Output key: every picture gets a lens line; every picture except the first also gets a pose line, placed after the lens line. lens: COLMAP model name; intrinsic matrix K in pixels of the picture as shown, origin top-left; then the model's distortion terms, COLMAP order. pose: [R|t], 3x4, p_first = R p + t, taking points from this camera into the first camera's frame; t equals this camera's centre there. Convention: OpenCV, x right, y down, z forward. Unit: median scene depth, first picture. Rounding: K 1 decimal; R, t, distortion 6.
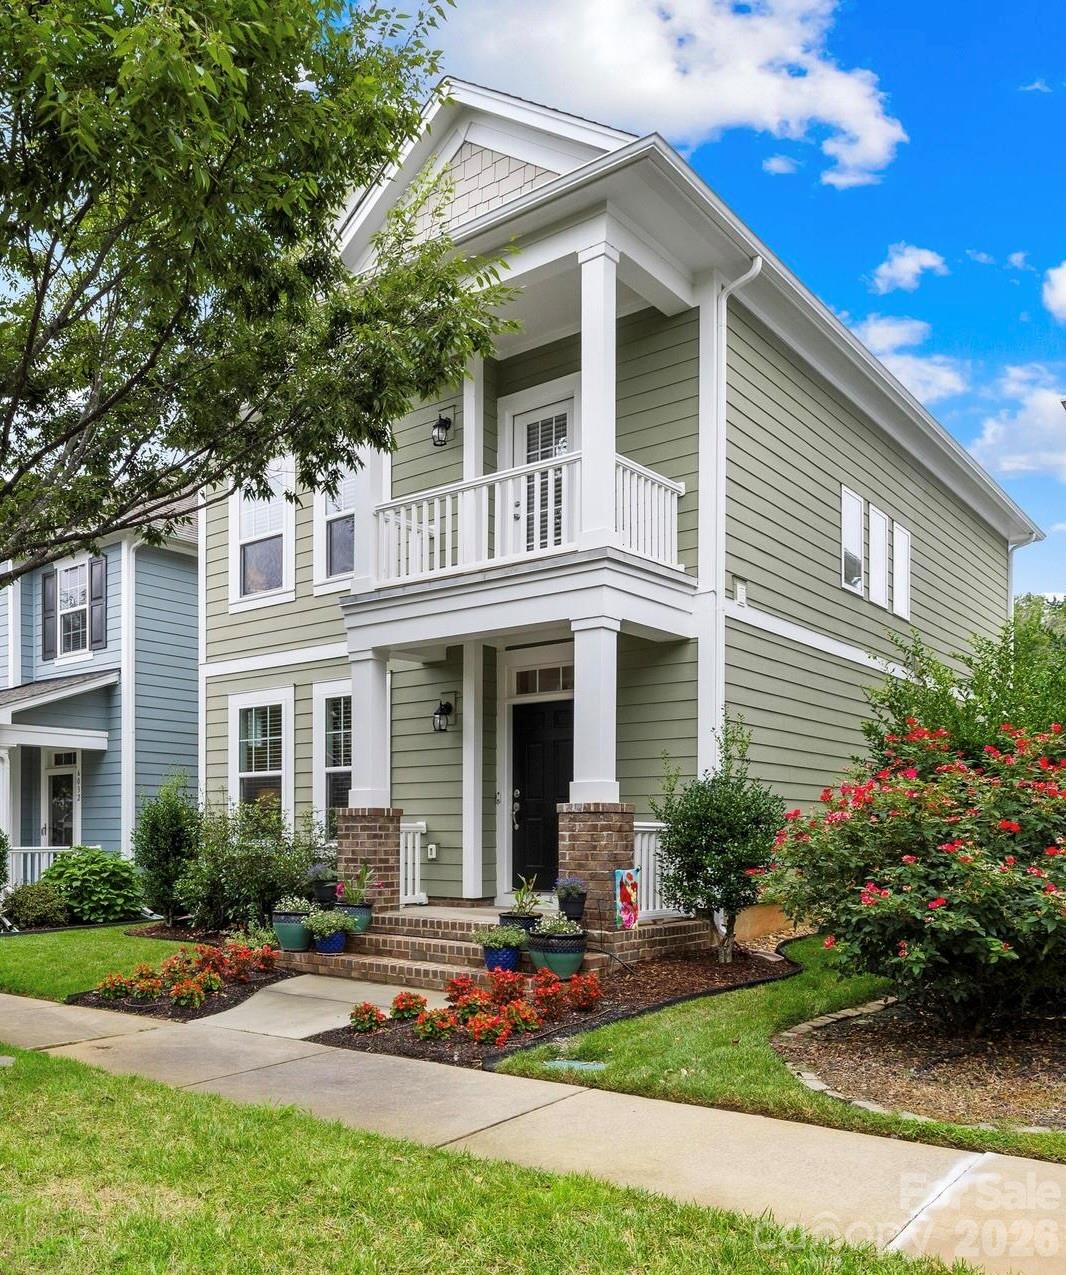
lens RADIAL K [[874.8, 0, 533.0], [0, 874.8, 637.5], [0, 0, 1]] dist [-0.001683, -0.000186]
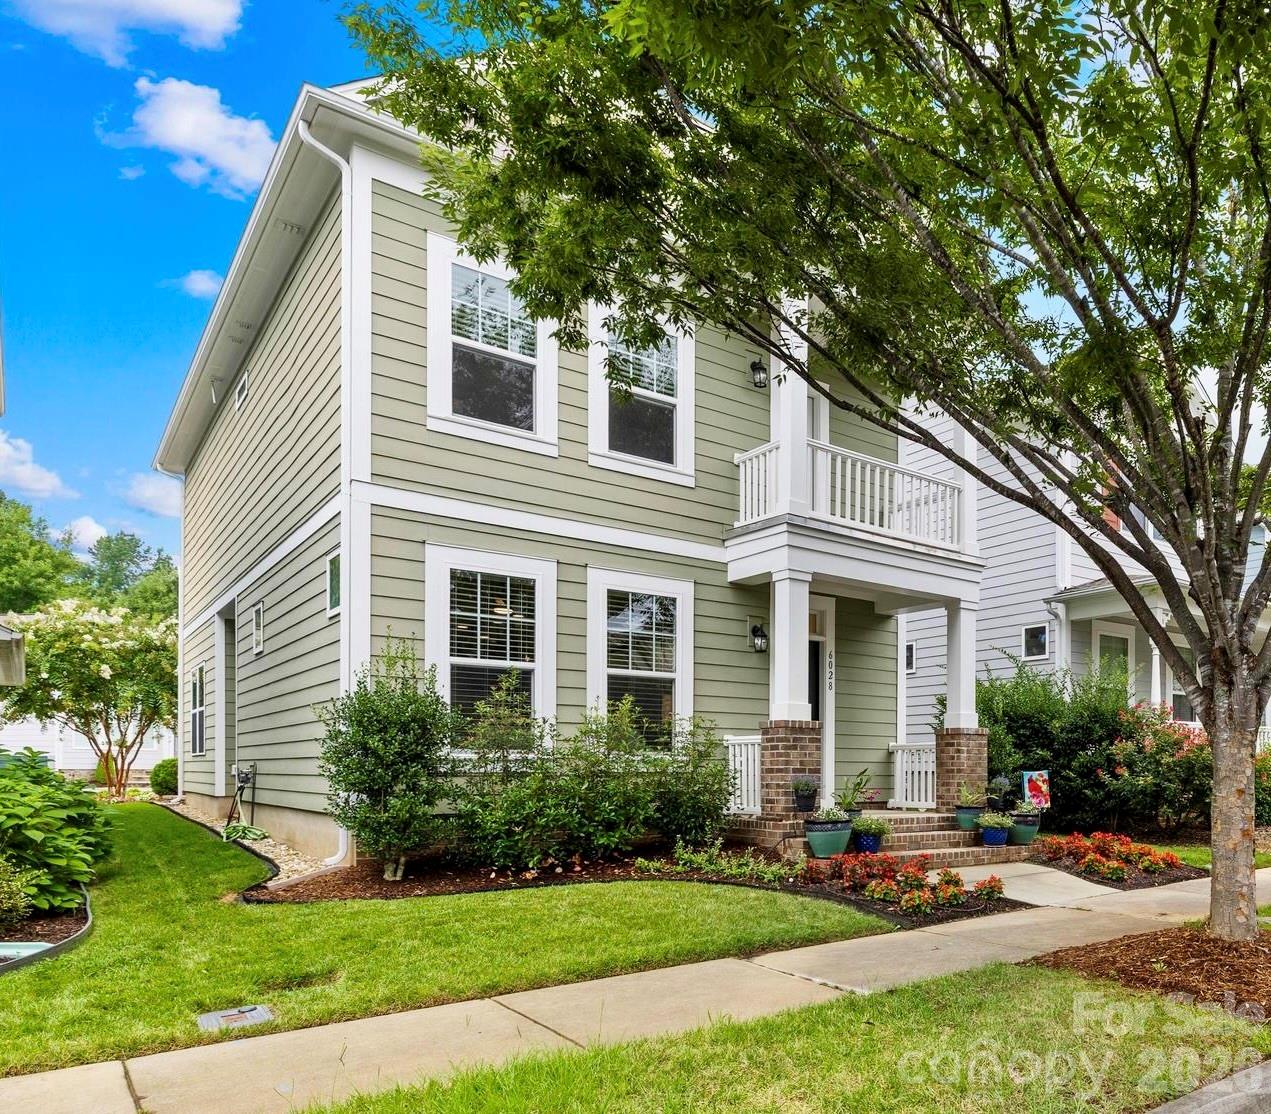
lens RADIAL K [[878.0, 0, 635.5], [0, 878.0, 557.0], [0, 0, 1]] dist [0.000953, 0.000251]
pose [[0.380854, 0.219122, 0.898296, -1.084486], [-0.206162, 0.967181, -0.148517, 0.173474], [-0.901359, -0.128632, 0.413529, 0.658683]]
